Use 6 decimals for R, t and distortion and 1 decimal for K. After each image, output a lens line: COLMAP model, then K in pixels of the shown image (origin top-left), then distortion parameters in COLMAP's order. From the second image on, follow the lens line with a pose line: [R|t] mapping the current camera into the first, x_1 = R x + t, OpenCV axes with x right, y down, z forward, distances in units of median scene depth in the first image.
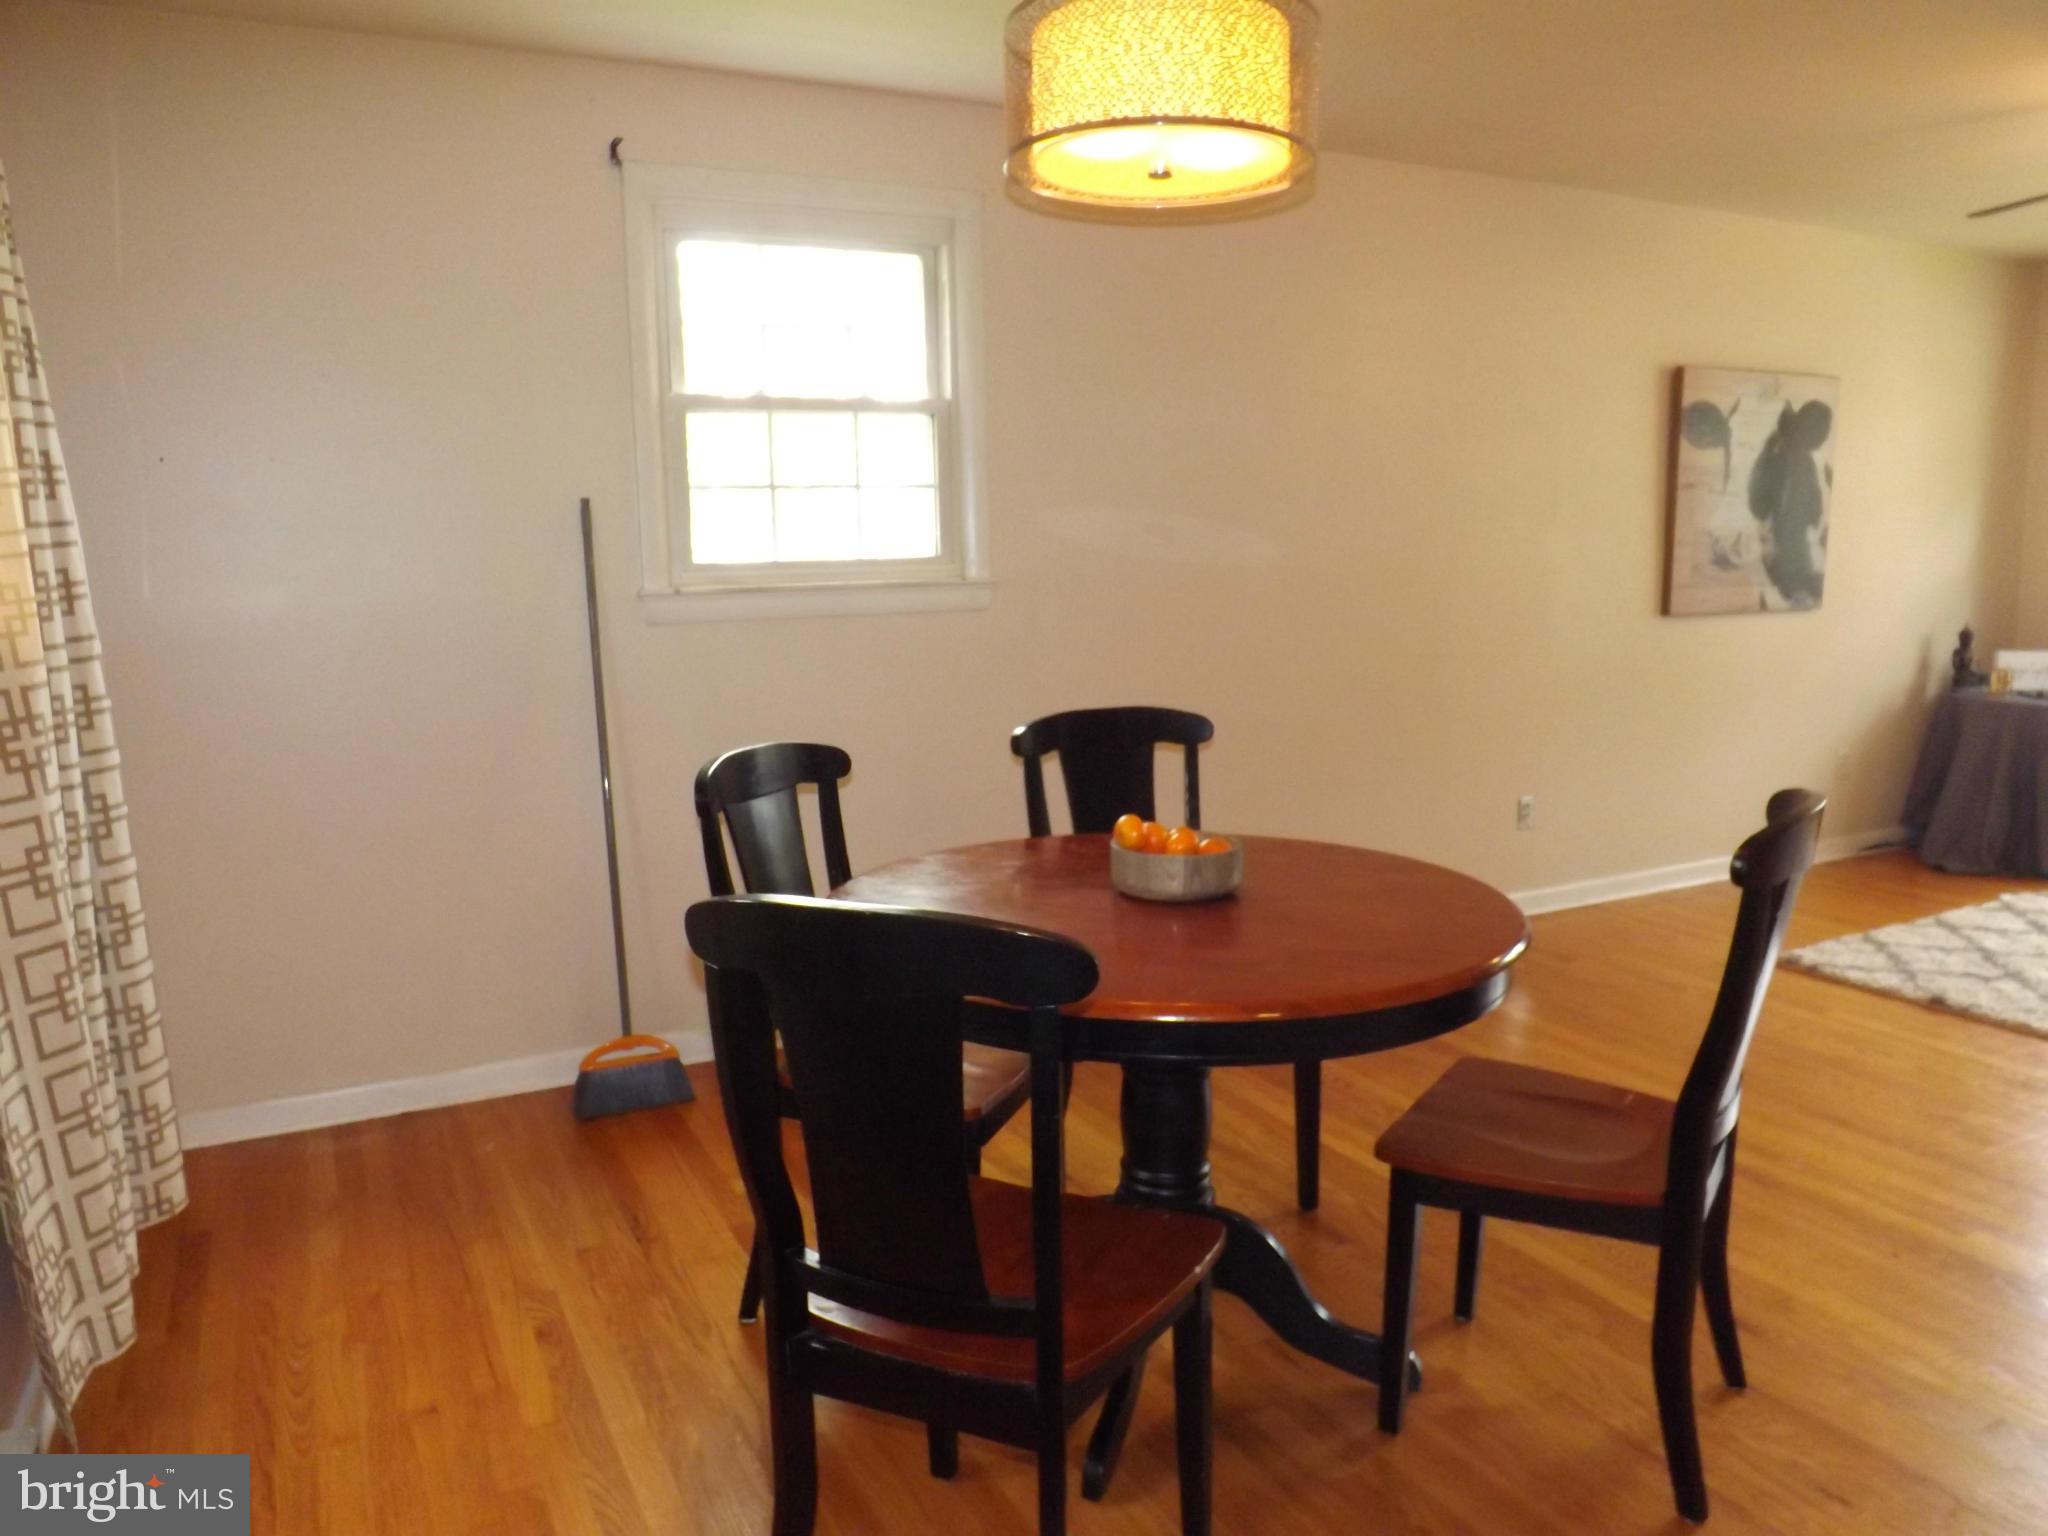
lens RADIAL K [[1478.7, 0, 1051.9], [0, 1478.7, 783.9], [0, 0, 1]] dist [-0.065534, 0.023298]
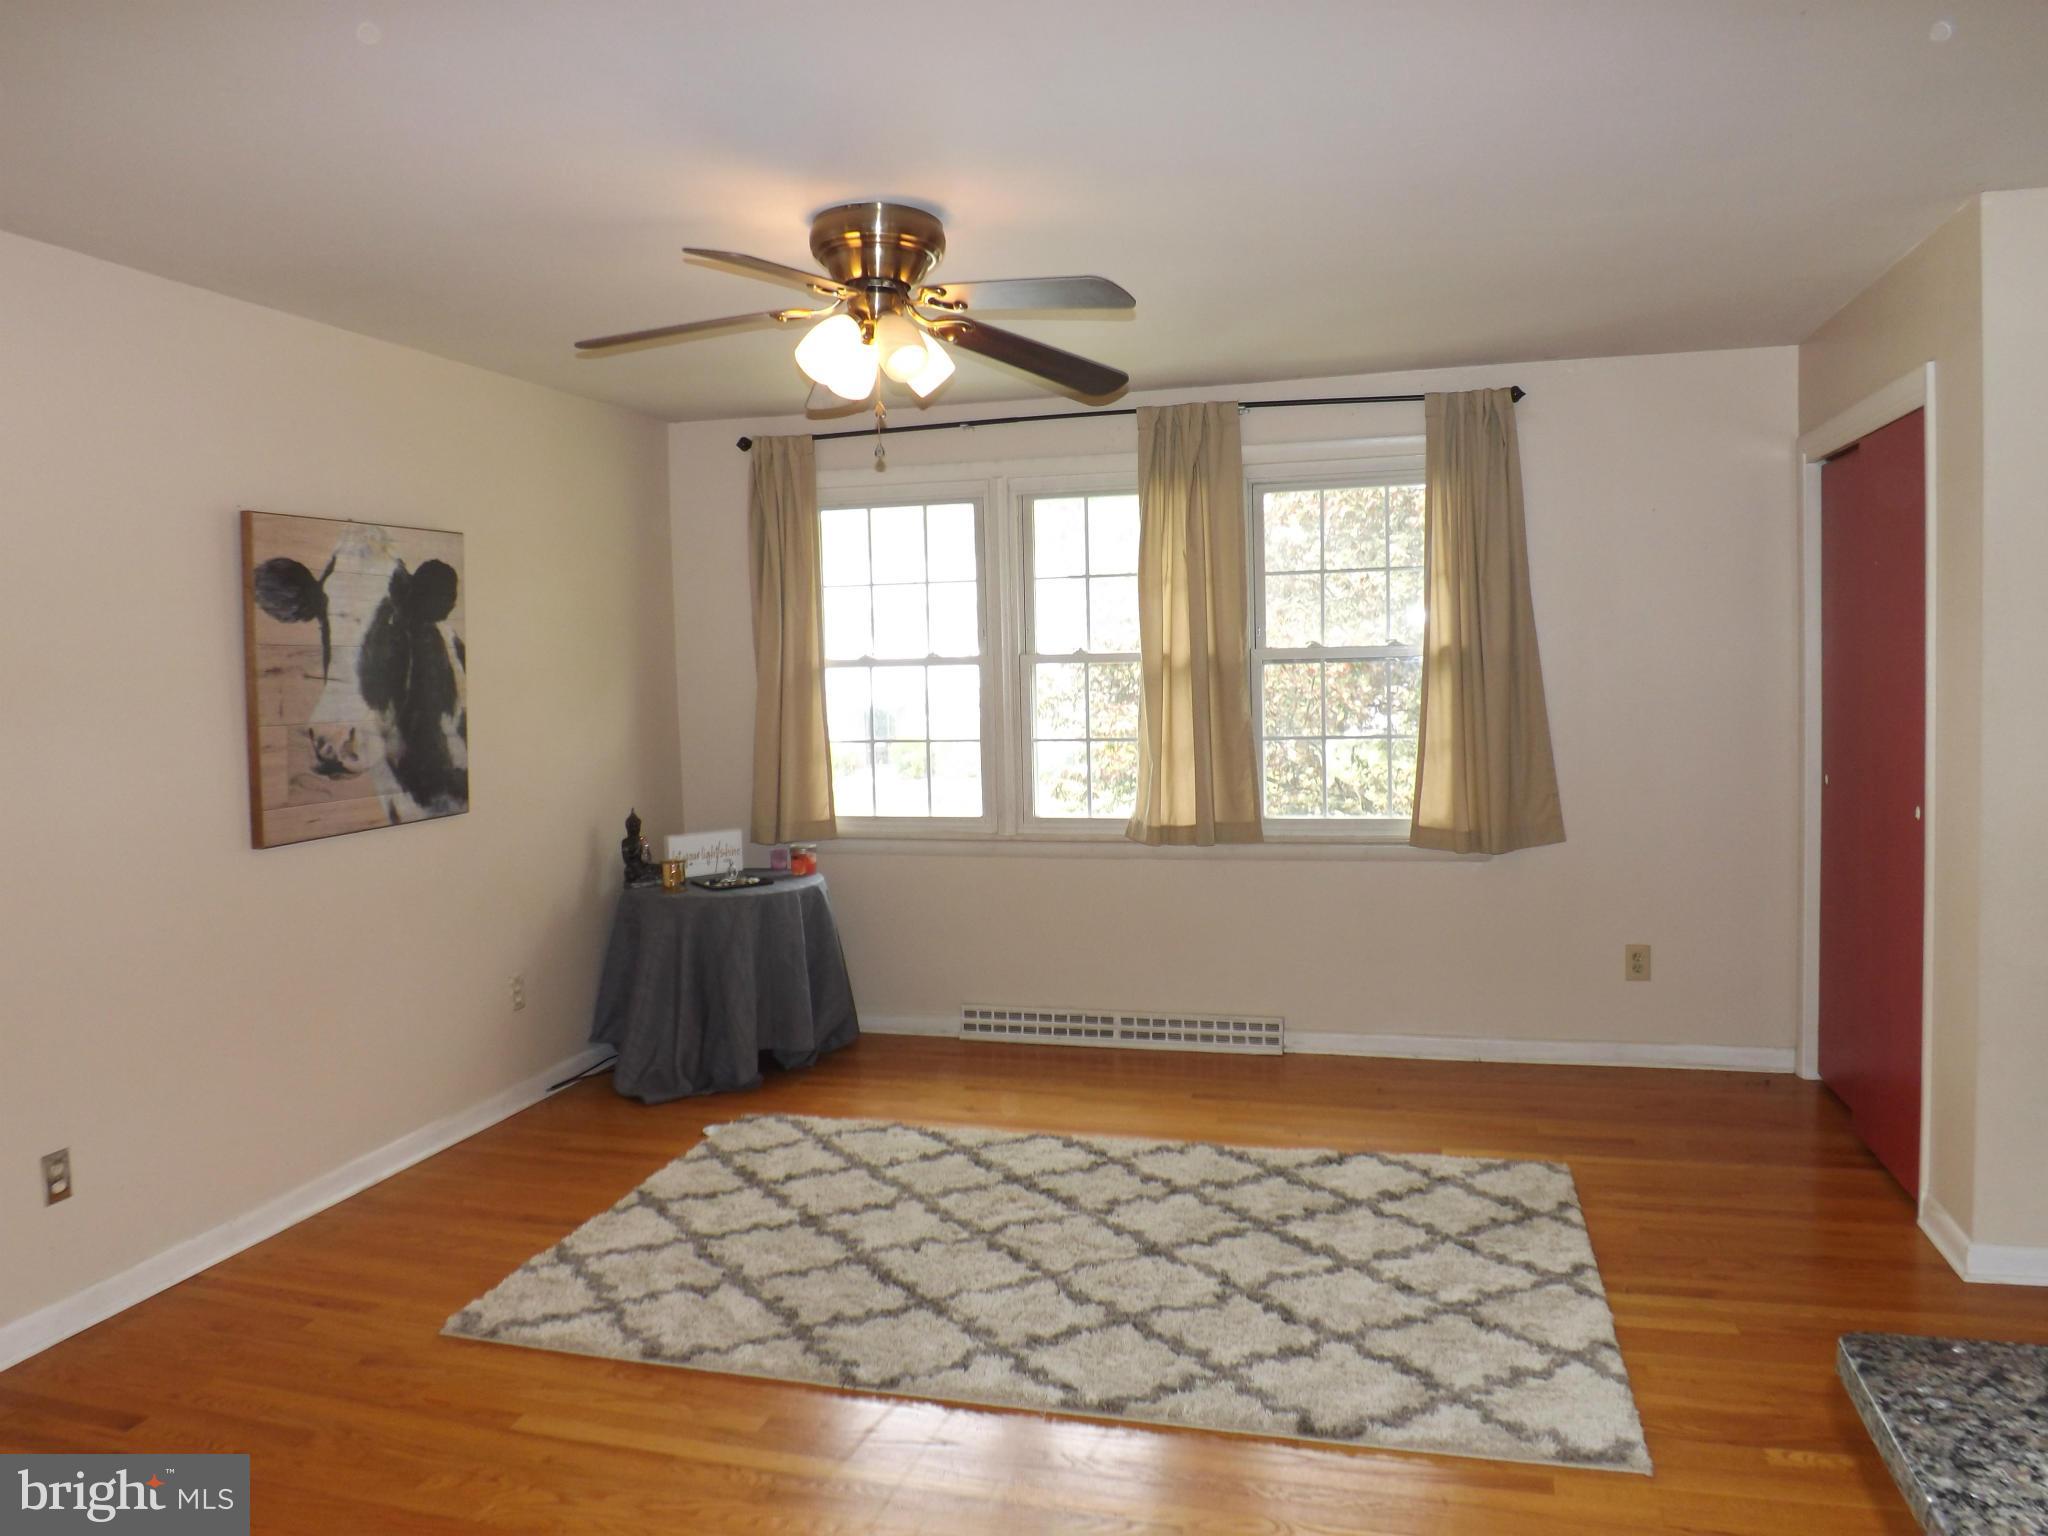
lens RADIAL K [[1478.7, 0, 1023.5], [0, 1478.7, 739.6], [0, 0, 1]] dist [-0.065534, 0.023298]
pose [[0.684599, -0.042371, 0.727687, 0.157741], [0.132263, 0.988958, -0.066848, -0.069705], [-0.716820, 0.142010, 0.682644, 0.227708]]
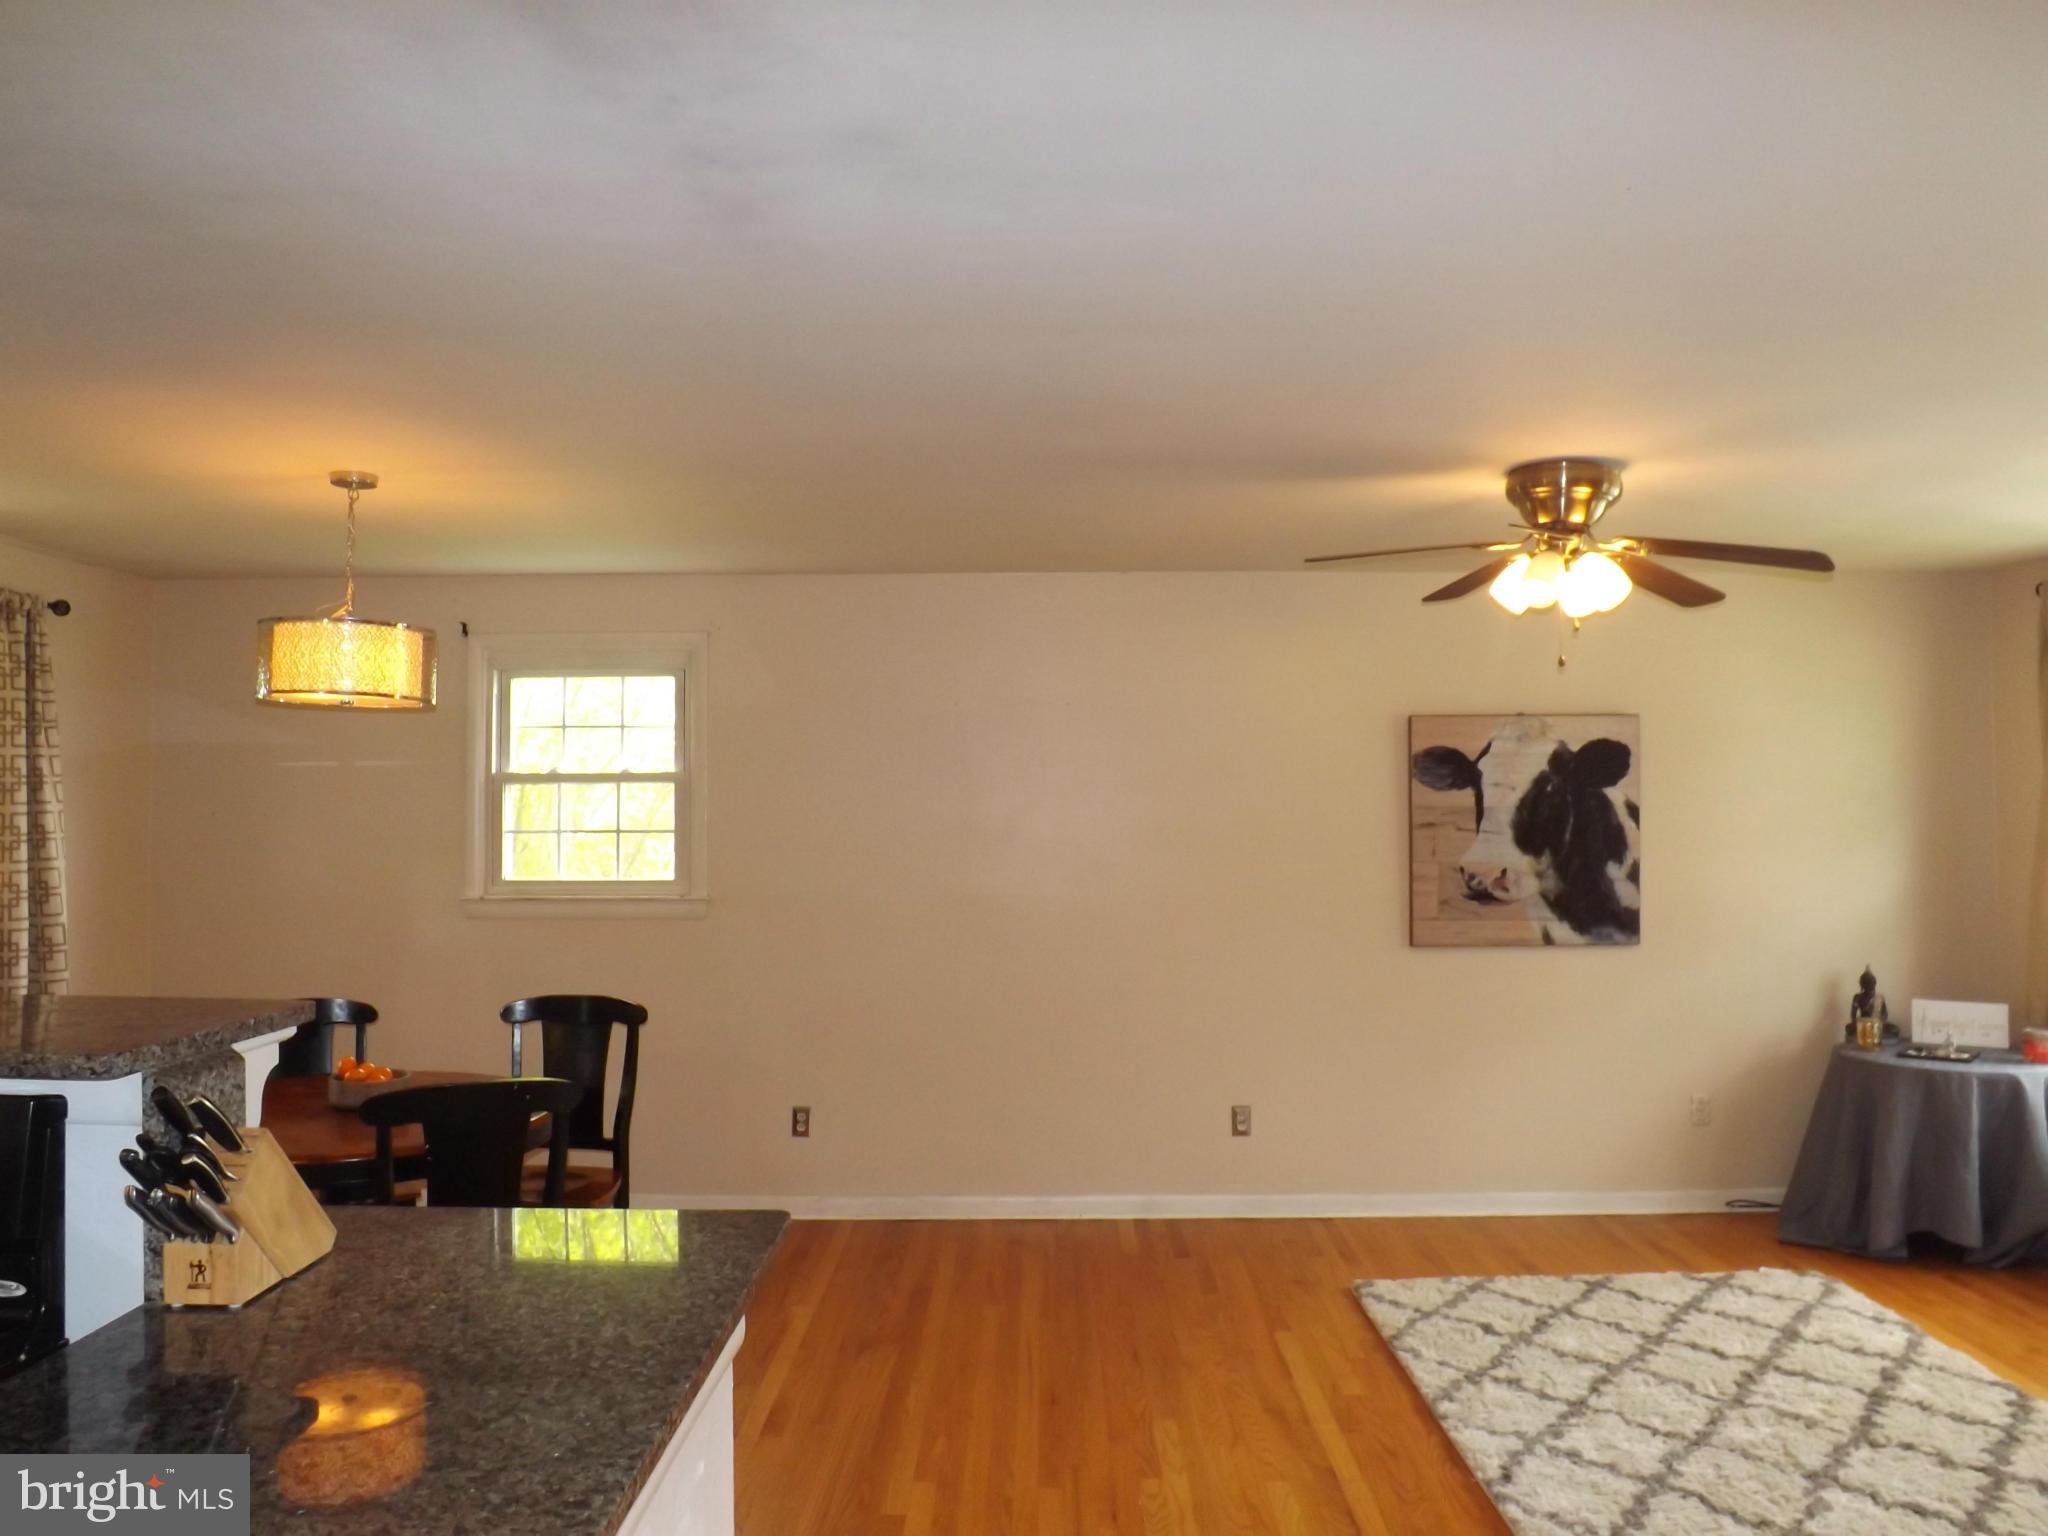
lens RADIAL K [[1478.7, 0, 1021.6], [0, 1478.7, 763.5], [0, 0, 1]] dist [-0.065534, 0.023298]
pose [[0.881179, -0.002058, -0.472779, 0.675018], [-0.087896, 0.981844, -0.168097, -0.041503], [0.464541, 0.189679, 0.864999, -0.072546]]
